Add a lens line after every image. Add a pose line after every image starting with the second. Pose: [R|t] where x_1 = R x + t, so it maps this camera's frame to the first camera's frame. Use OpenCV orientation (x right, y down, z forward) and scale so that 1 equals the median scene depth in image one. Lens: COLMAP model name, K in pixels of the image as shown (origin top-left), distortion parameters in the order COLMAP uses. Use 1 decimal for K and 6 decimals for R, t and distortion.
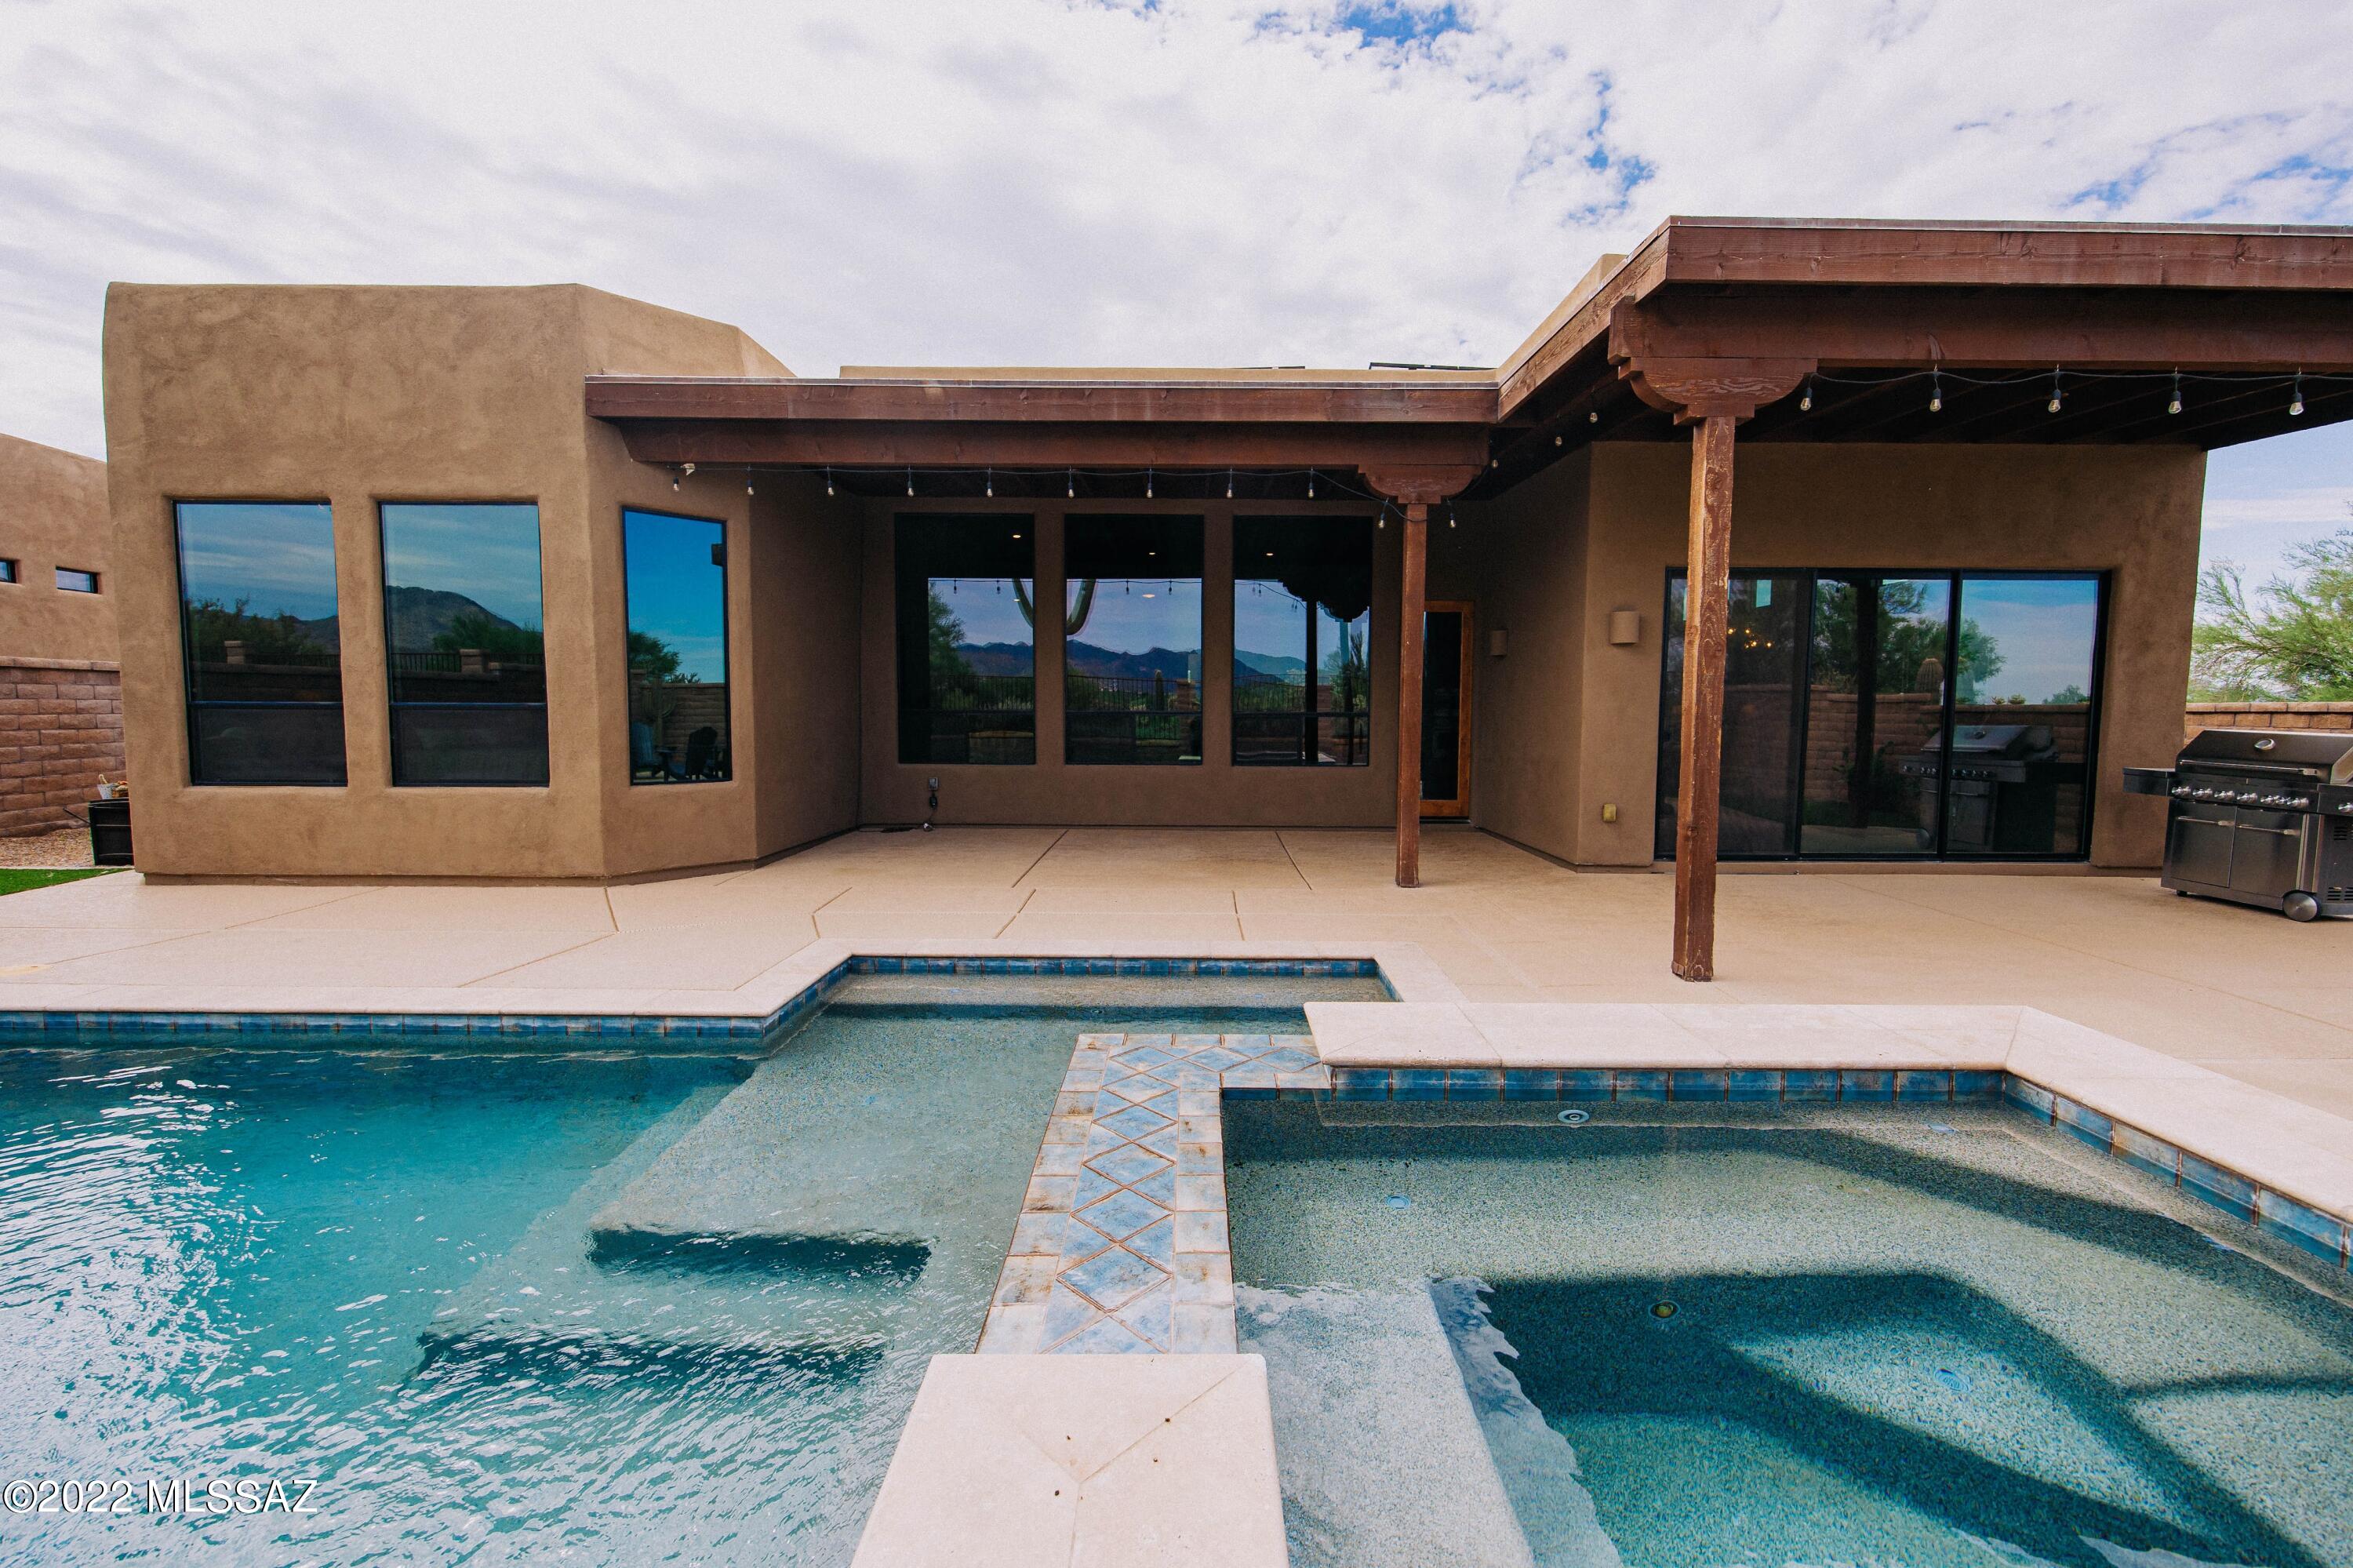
lens RADIAL K [[949.1, 0, 1181.0], [0, 949.1, 770.0], [0, 0, 1]] dist [-0.001719, 0.000158]
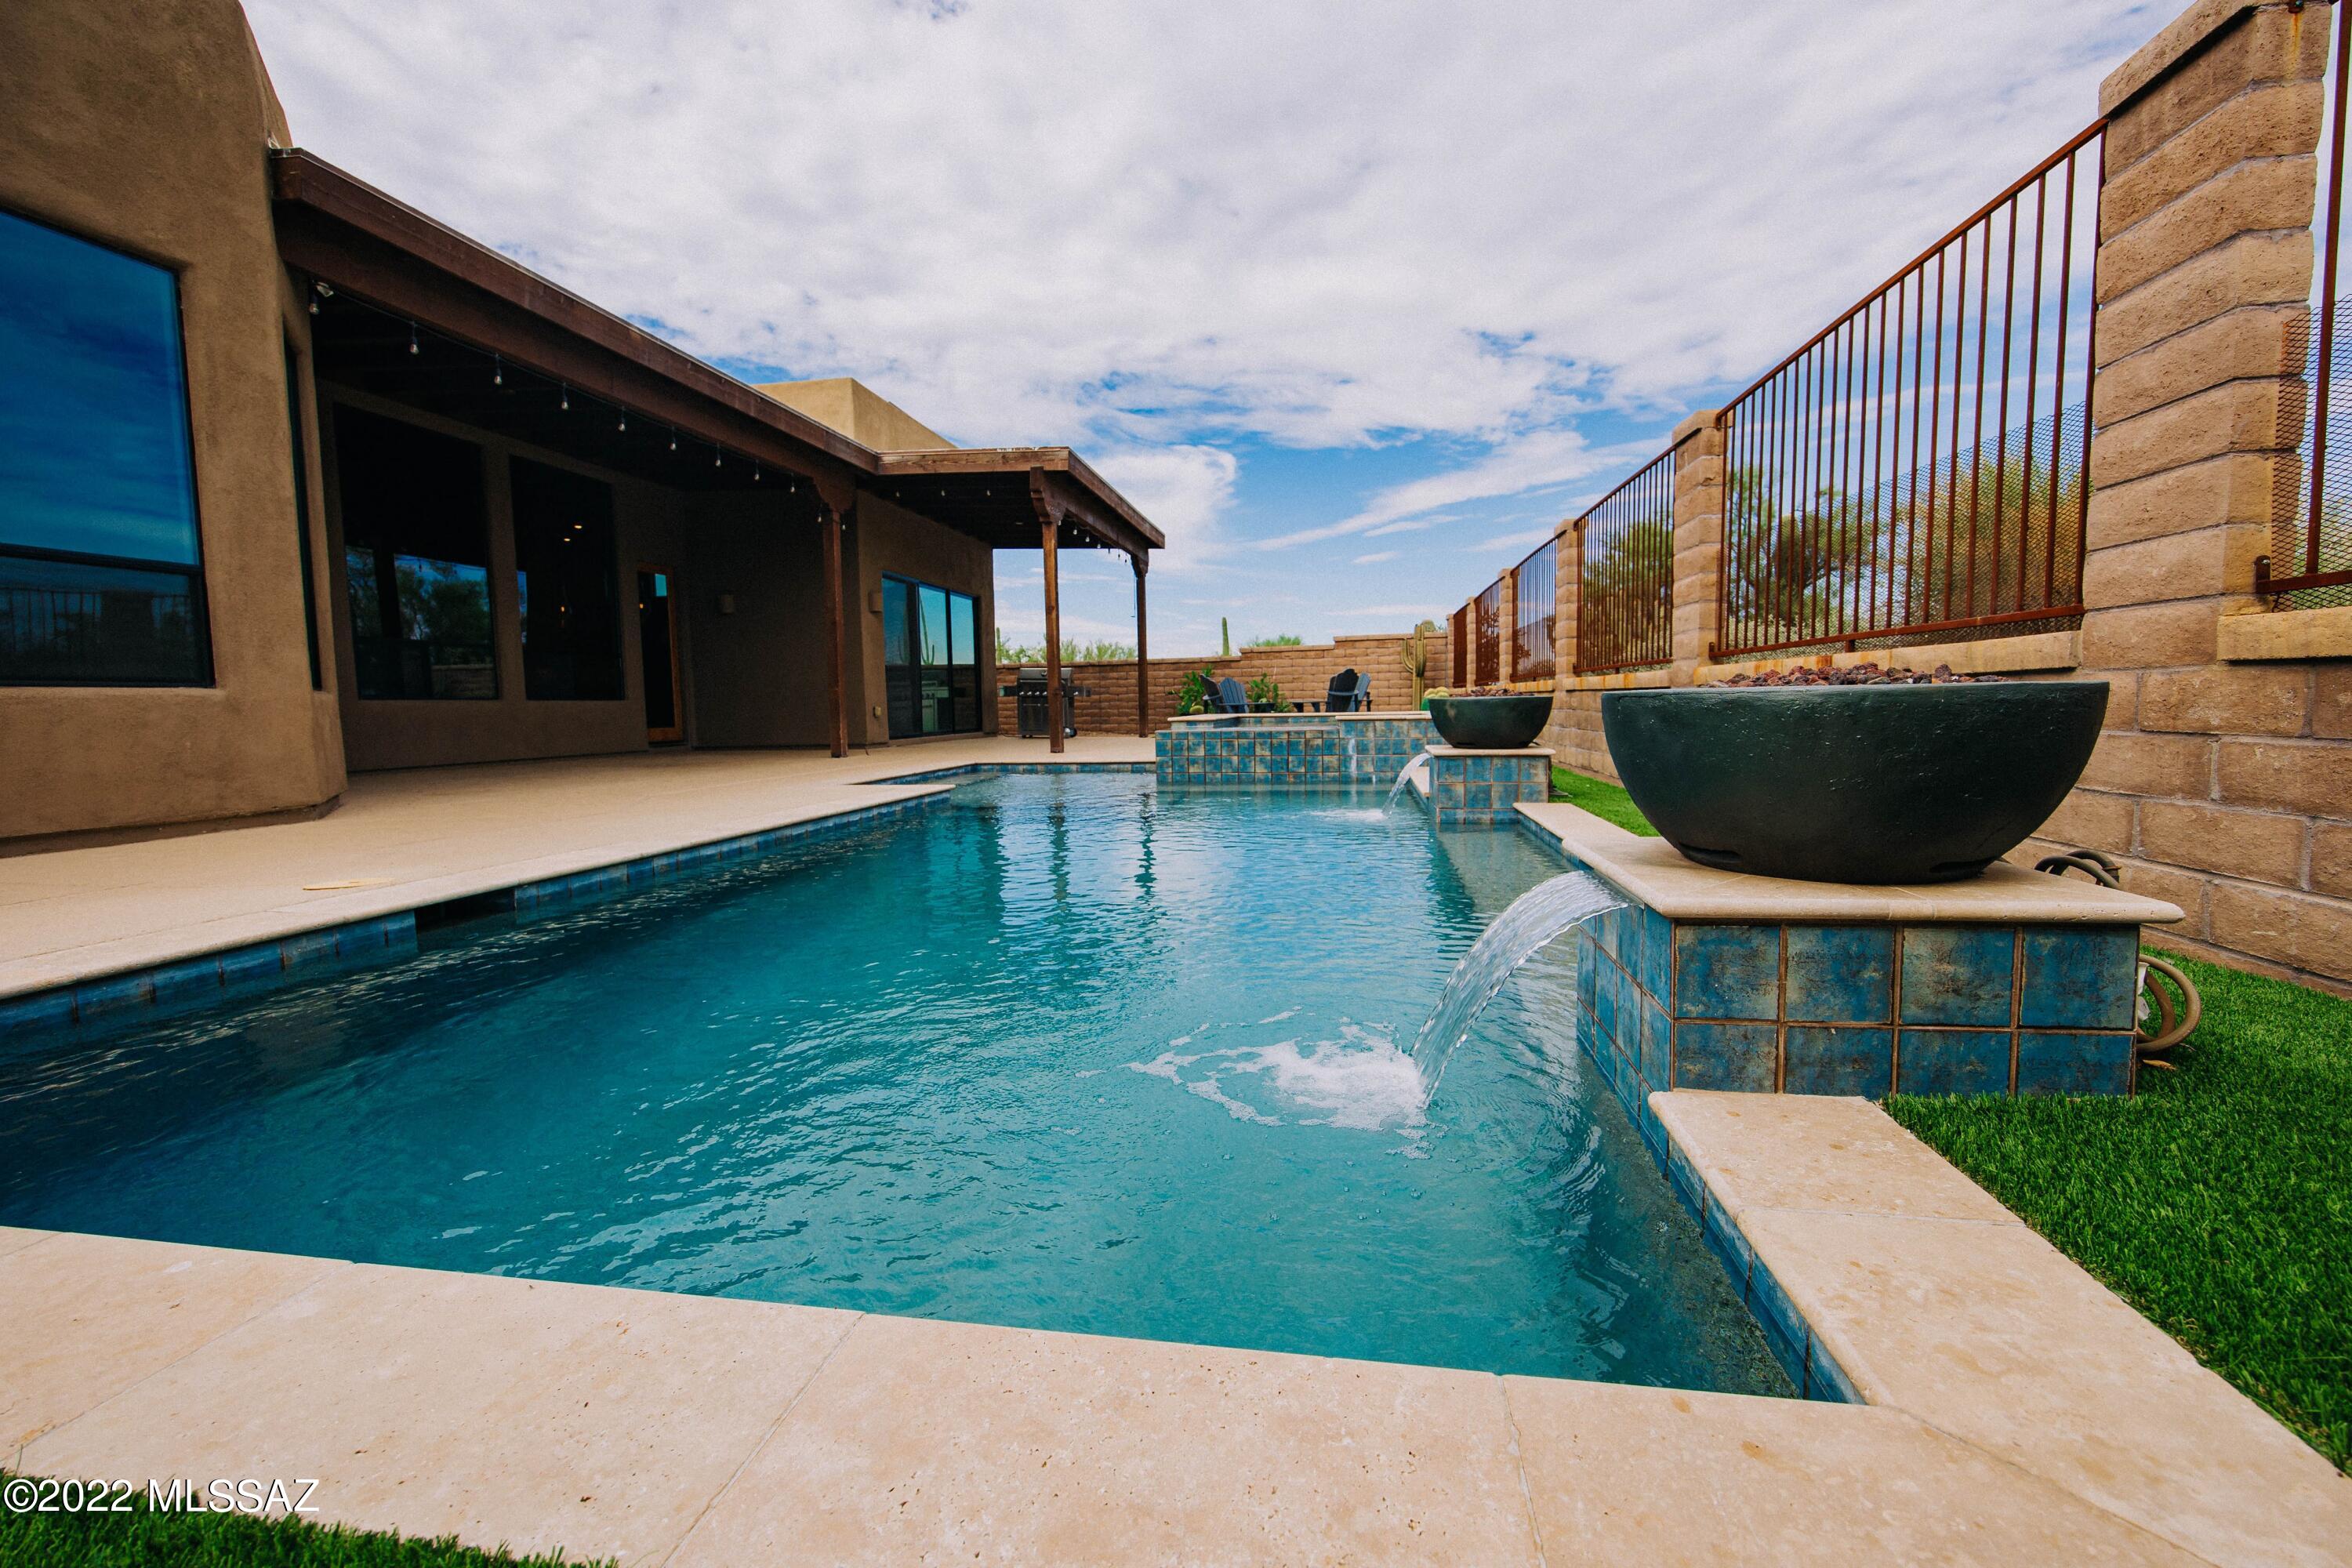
lens RADIAL K [[948.6, 0, 1183.9], [0, 948.6, 776.6], [0, 0, 1]] dist [-0.001719, 0.000158]
pose [[0.166350, -0.085018, 0.982395, -1.280329], [0.083657, 0.993901, 0.071848, 0.095876], [-0.982512, 0.070232, 0.172448, 0.191661]]
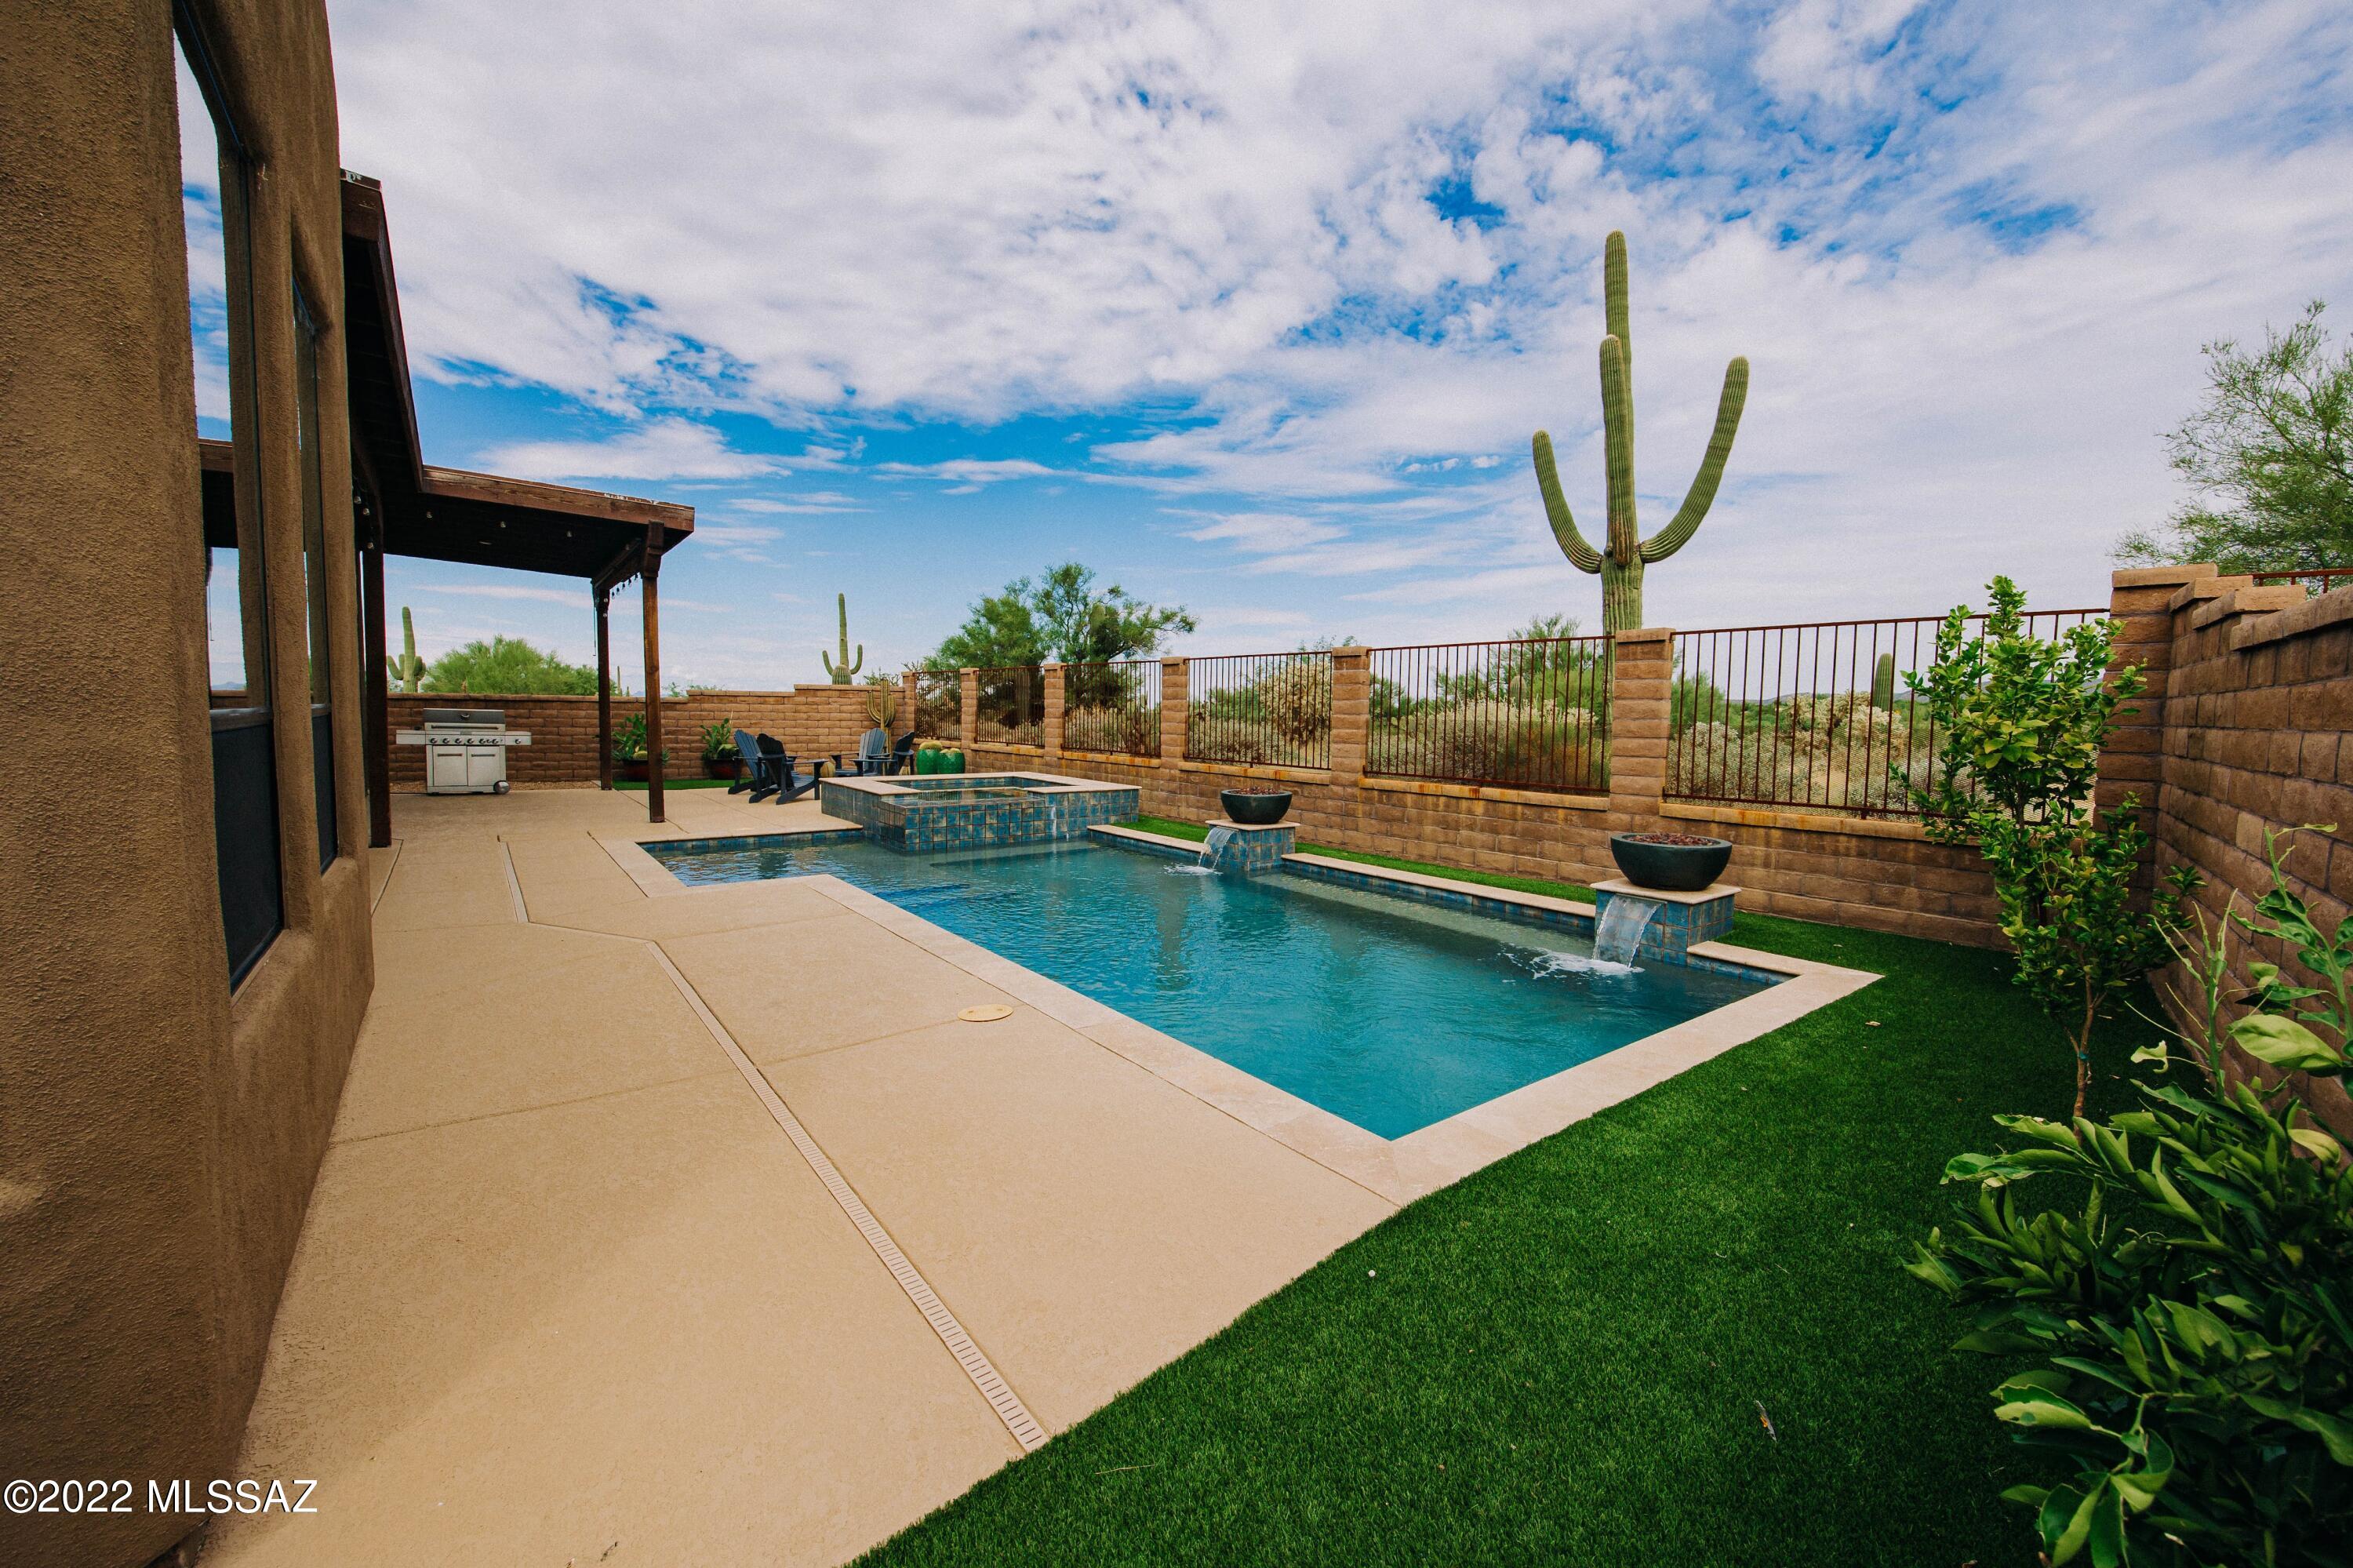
lens RADIAL K [[949.1, 0, 1175.5], [0, 949.1, 773.8], [0, 0, 1]] dist [-0.001719, 0.000158]
pose [[-0.607124, -0.068590, 0.791641, -1.428524], [0.034368, 0.993069, 0.112400, -0.071731], [-0.793864, 0.095448, -0.600558, 0.961690]]
